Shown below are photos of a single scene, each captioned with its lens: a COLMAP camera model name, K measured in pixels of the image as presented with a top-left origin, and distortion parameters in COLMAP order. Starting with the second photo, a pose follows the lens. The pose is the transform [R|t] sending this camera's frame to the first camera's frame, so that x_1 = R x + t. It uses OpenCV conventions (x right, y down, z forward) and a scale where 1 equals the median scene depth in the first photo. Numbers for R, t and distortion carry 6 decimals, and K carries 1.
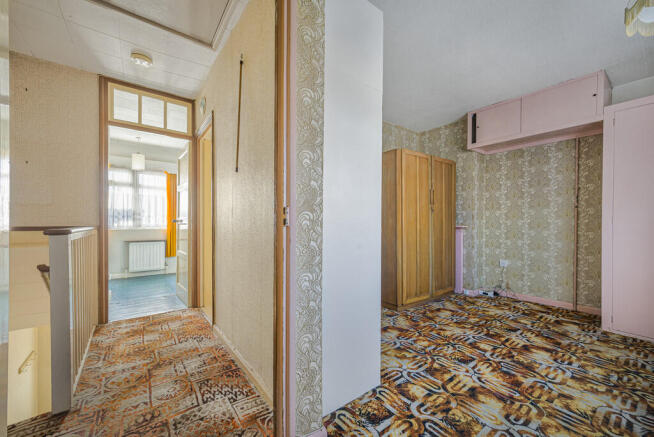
lens RADIAL K [[264.8, 0, 330.9], [0, 264.8, 217.6], [0, 0, 1]] dist [-0.002894, -0.000001]
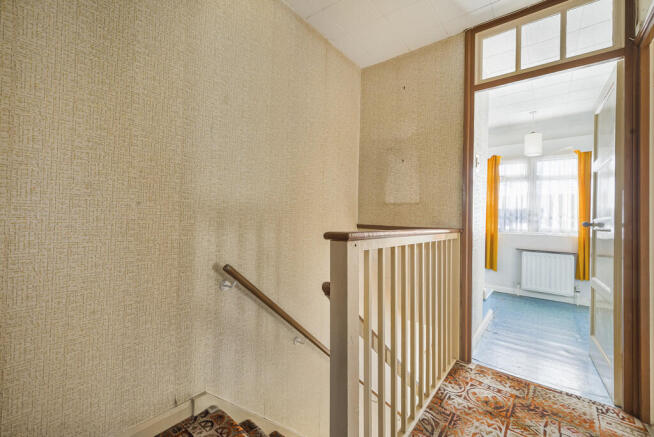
lens RADIAL K [[264.8, 0, 330.9], [0, 264.8, 217.6], [0, 0, 1]] dist [-0.002894, -0.000001]
pose [[0.235495, -0.004722, -0.971864, -0.216832], [-0.008131, 0.999944, -0.006829, 0.008523], [0.971842, 0.009510, 0.235443, 0.427115]]
